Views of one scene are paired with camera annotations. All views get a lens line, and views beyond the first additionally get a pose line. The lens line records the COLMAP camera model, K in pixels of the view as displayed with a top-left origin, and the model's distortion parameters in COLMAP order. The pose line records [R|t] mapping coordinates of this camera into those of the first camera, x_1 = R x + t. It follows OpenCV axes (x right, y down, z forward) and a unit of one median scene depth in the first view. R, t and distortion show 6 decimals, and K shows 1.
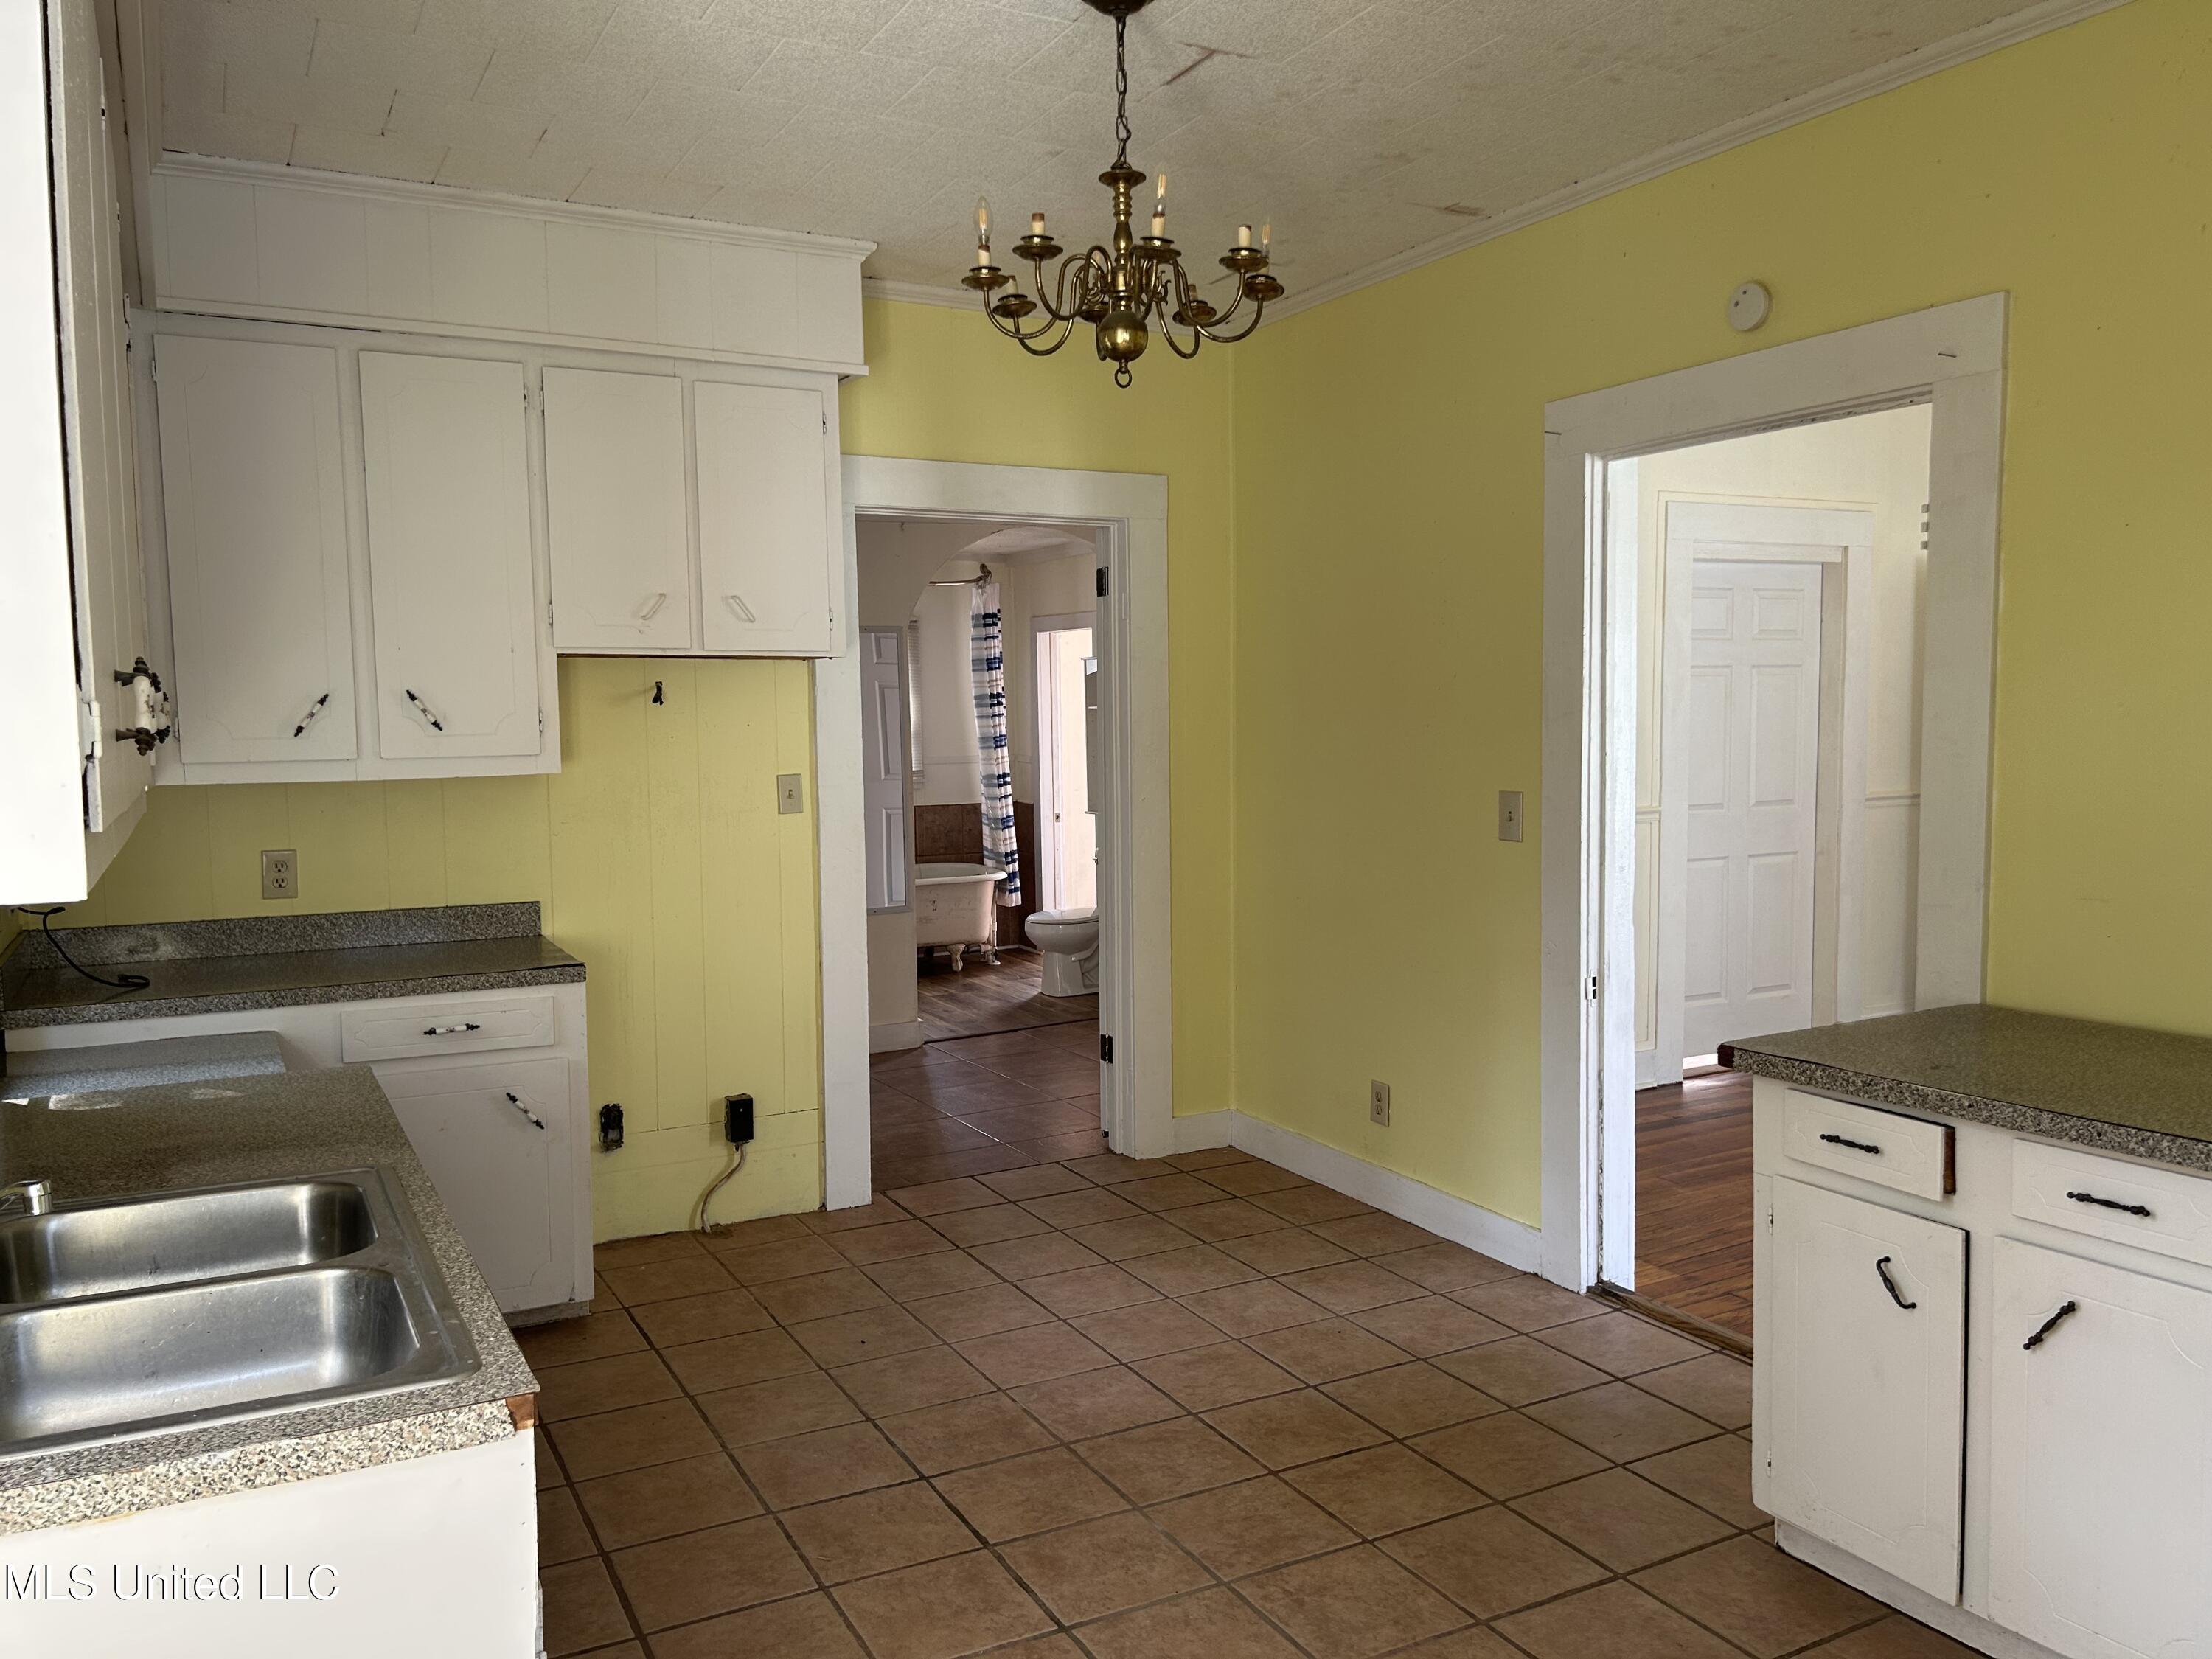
lens RADIAL K [[1663.0, 0, 1096.1], [0, 1663.0, 836.6], [0, 0, 1]] dist [0.038081, -0.041604]
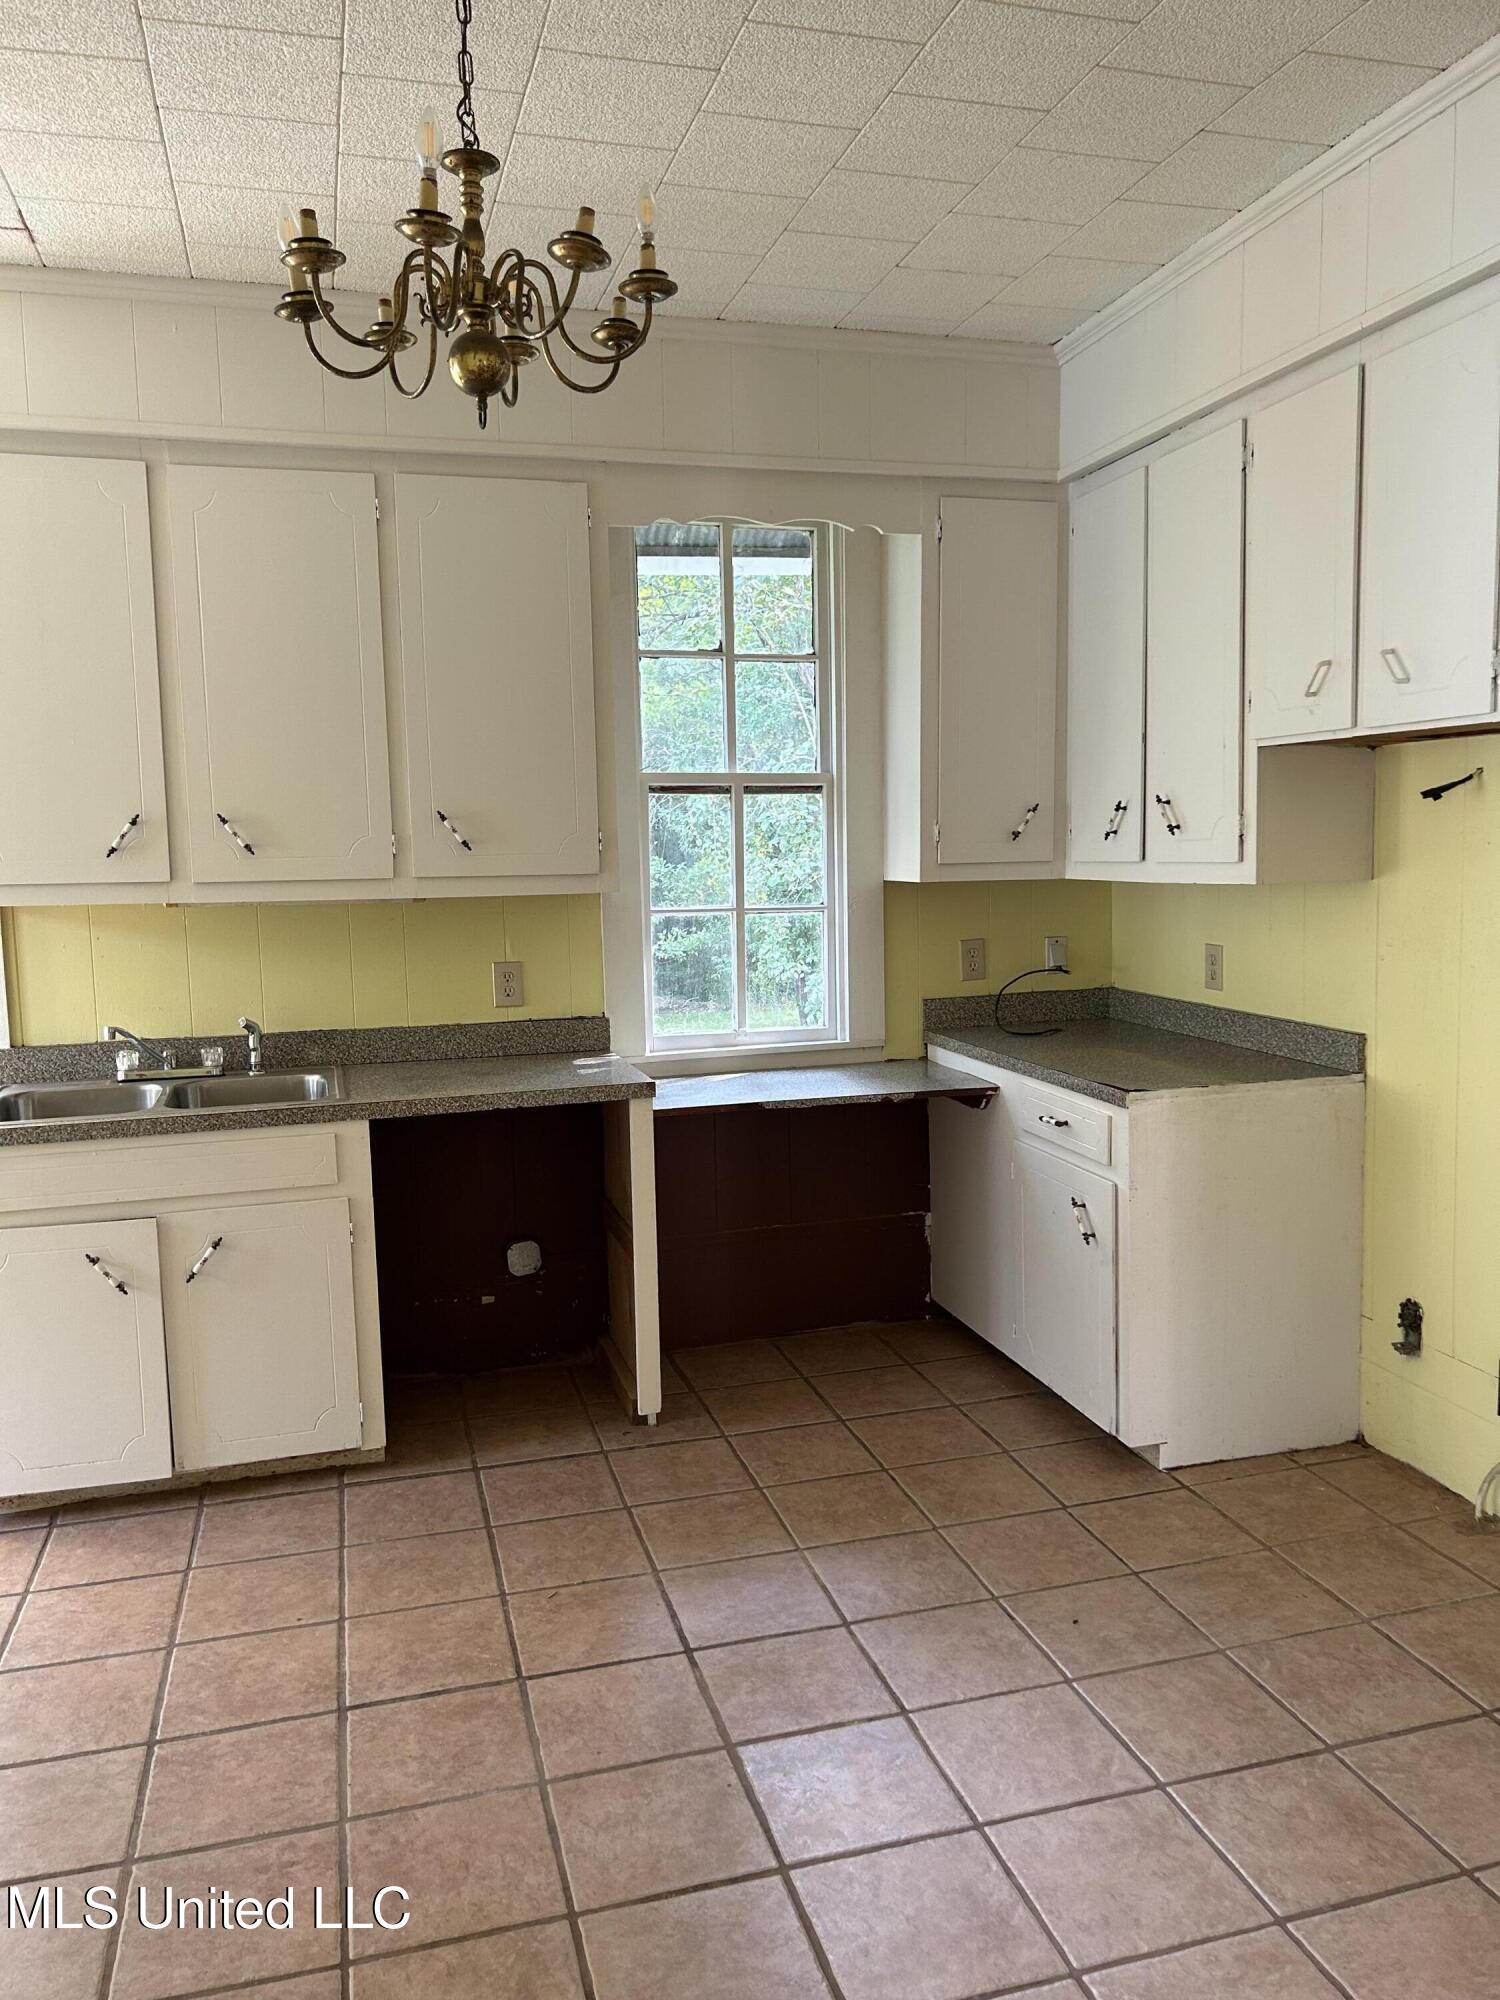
lens RADIAL K [[1503.6, 0, 750.7], [0, 1503.6, 1006.5], [0, 0, 1]] dist [0.038081, -0.041604]
pose [[-0.216375, 0.122893, -0.968545, 0.494631], [-0.049319, 0.989404, 0.136558, -0.066902], [0.975064, 0.077315, -0.208021, 0.879909]]
